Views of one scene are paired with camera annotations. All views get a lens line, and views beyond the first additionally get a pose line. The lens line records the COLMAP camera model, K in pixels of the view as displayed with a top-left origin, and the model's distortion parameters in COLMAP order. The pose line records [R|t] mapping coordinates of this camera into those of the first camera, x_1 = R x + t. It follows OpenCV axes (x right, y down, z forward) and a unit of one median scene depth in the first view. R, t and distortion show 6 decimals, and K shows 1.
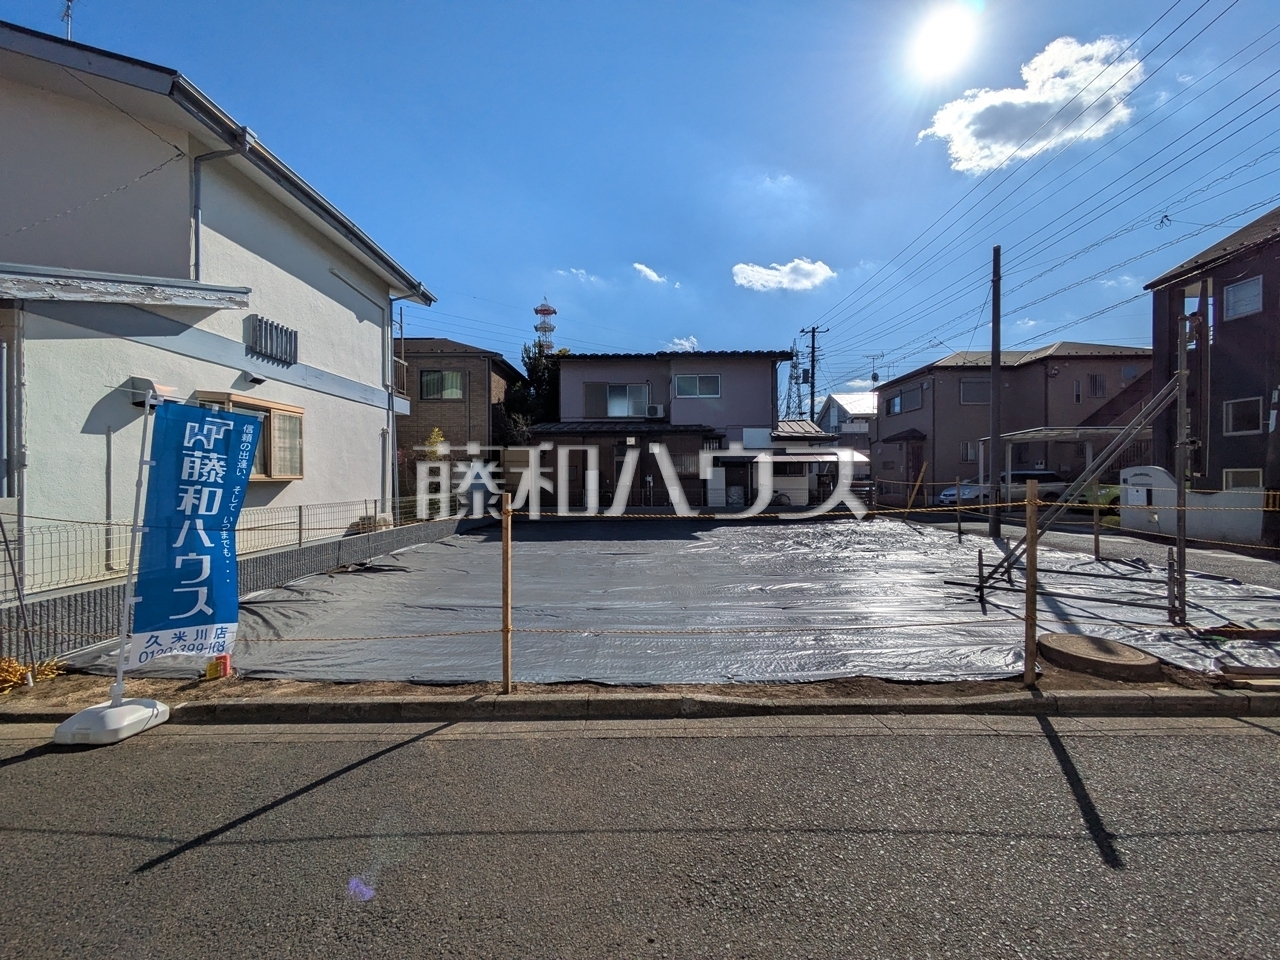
lens RADIAL K [[504.1, 0, 642.4], [0, 504.1, 482.1], [0, 0, 1]] dist [-0.000143, 0.001342]
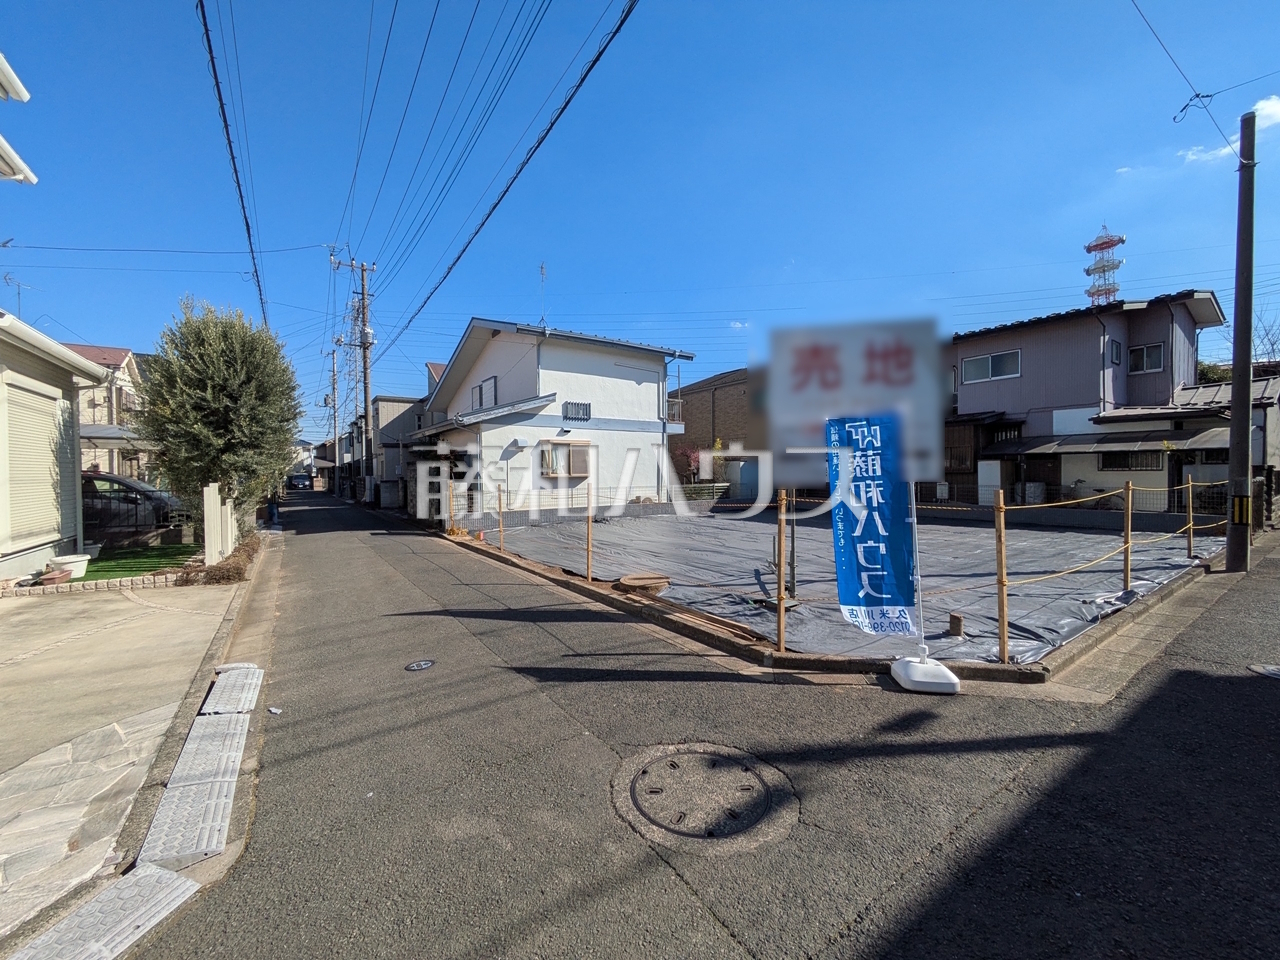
lens RADIAL K [[504.1, 0, 641.5], [0, 504.1, 480.4], [0, 0, 1]] dist [-0.000143, 0.001342]
pose [[0.573283, 0.013703, -0.819243, 0.715343], [0.000247, 0.999857, 0.016897, -0.013871], [0.819357, -0.009889, 0.573198, 0.002031]]
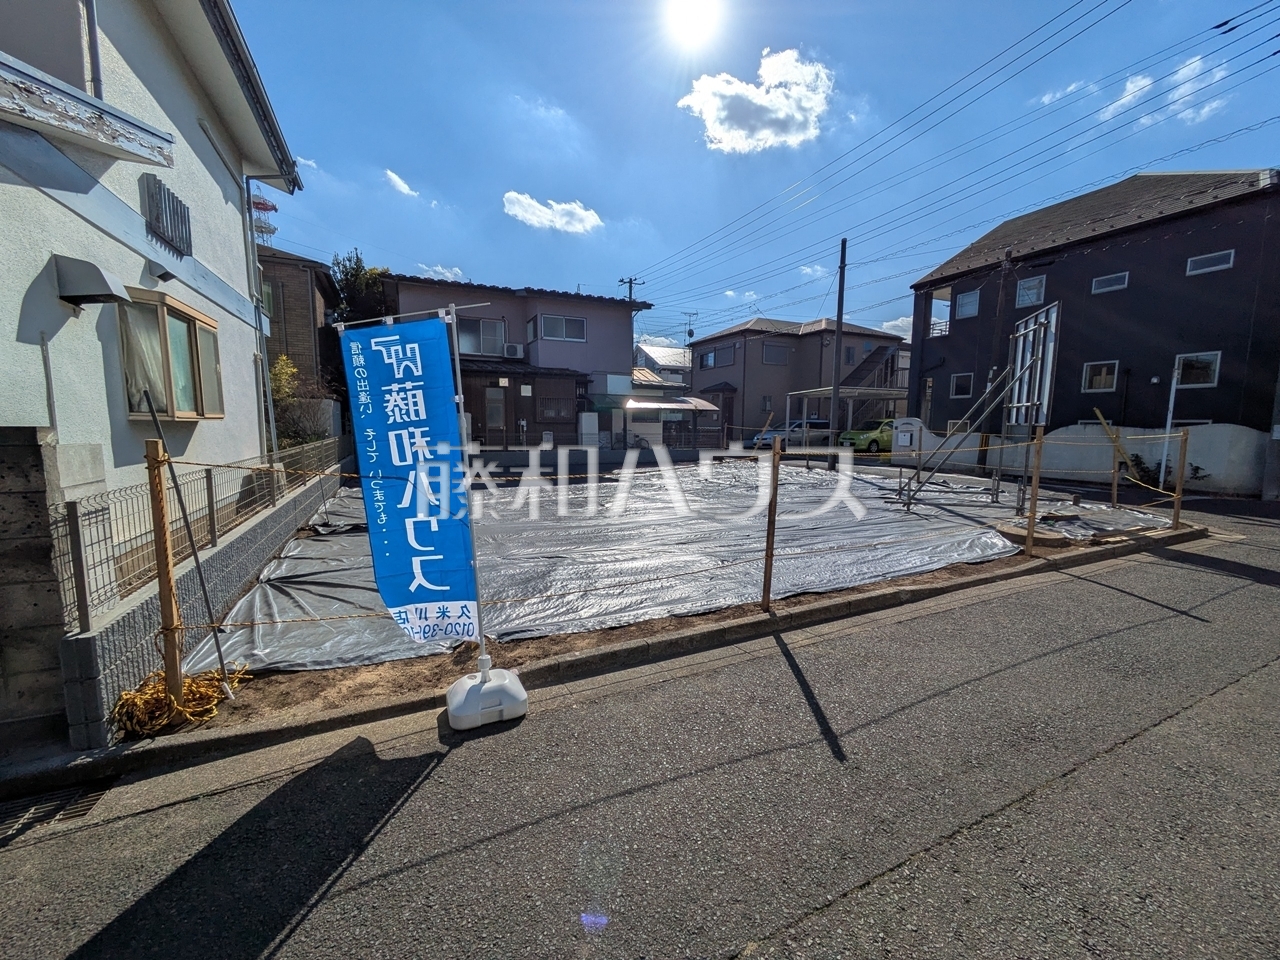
lens RADIAL K [[504.1, 0, 642.4], [0, 504.1, 478.0], [0, 0, 1]] dist [-0.000143, 0.001342]
pose [[0.900327, -0.036998, 0.433639, -0.302898], [-0.006899, 0.995042, 0.099220, 0.002259], [-0.435159, -0.092322, 0.895608, 0.037779]]
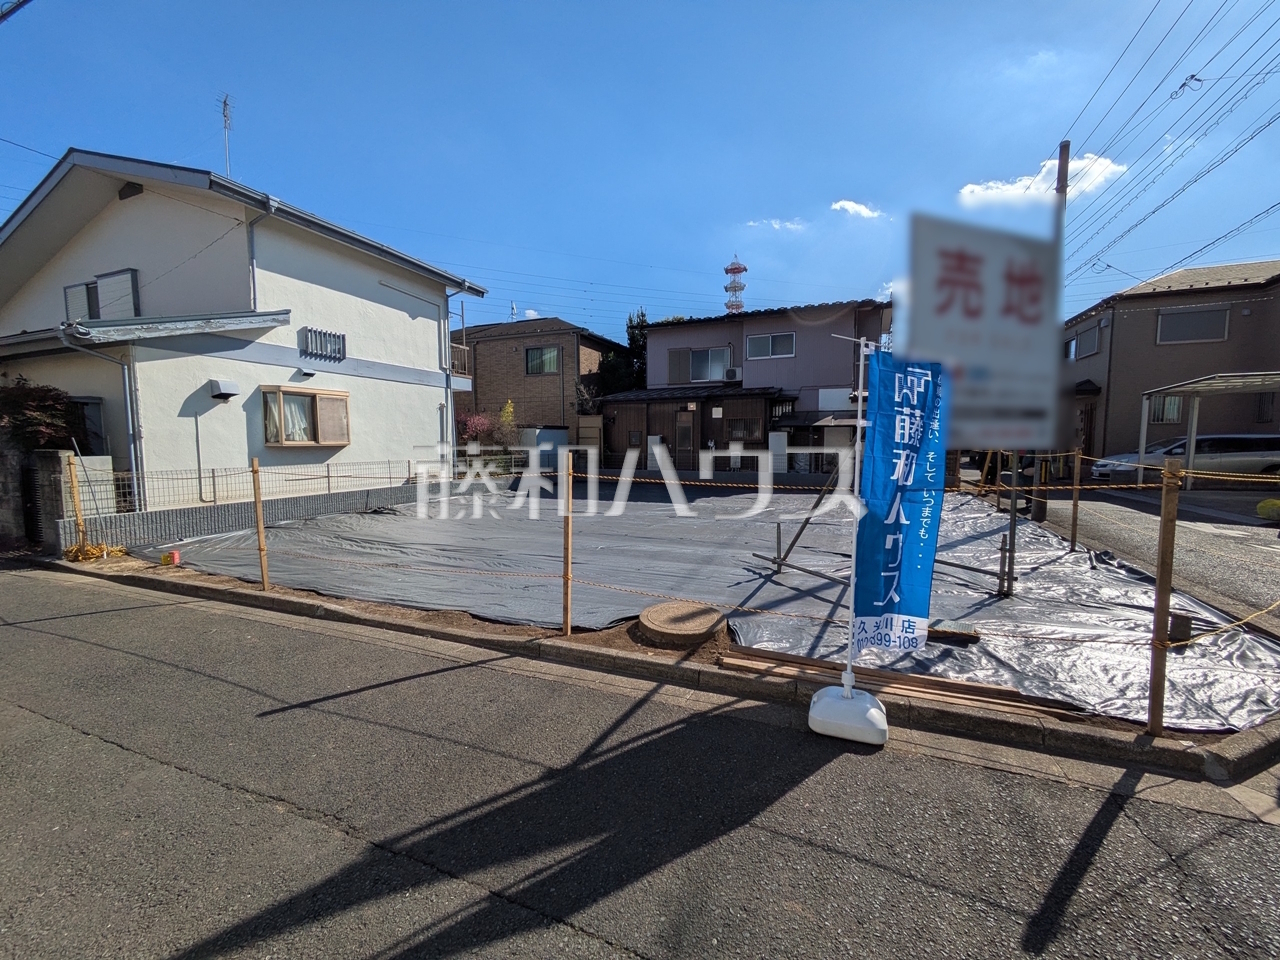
lens RADIAL K [[504.1, 0, 641.6], [0, 504.1, 480.9], [0, 0, 1]] dist [-0.000143, 0.001342]
pose [[0.926789, 0.031721, -0.374240, 0.369209], [-0.004909, 0.997365, 0.072381, -0.006613], [0.375549, -0.065245, 0.924503, 0.016656]]
